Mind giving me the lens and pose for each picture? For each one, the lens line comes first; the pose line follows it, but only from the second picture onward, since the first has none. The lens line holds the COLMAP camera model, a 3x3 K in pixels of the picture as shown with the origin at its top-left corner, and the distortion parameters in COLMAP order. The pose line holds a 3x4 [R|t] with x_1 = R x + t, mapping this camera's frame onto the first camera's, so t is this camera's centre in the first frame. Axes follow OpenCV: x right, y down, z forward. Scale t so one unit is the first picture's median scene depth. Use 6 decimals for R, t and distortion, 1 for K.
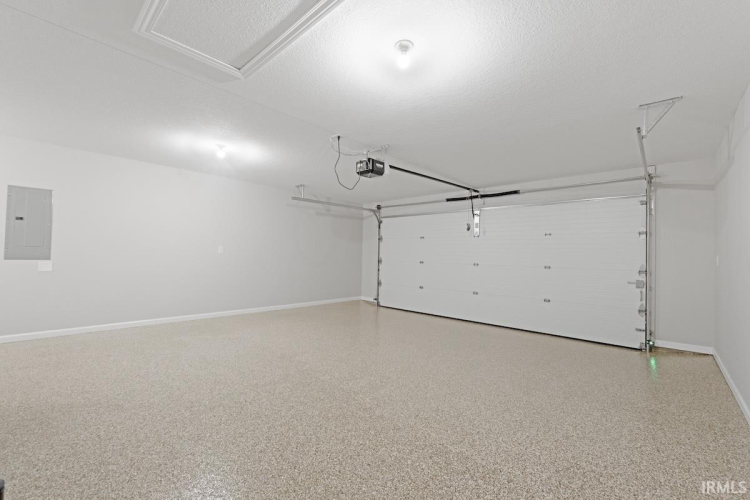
lens RADIAL K [[315.5, 0, 375.0], [0, 315.5, 250.0], [0, 0, 1]] dist [-0.003040, -0.000386]
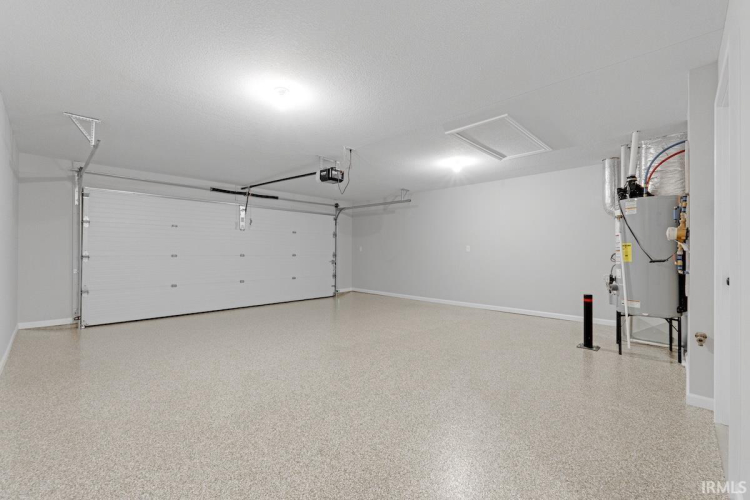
lens RADIAL K [[315.5, 0, 375.0], [0, 315.5, 250.0], [0, 0, 1]] dist [-0.003040, -0.000386]
pose [[0.028196, -0.020522, 0.999392, -1.051694], [-0.022986, 0.999512, 0.021173, -0.008396], [-0.999338, -0.023569, 0.027711, 0.700919]]
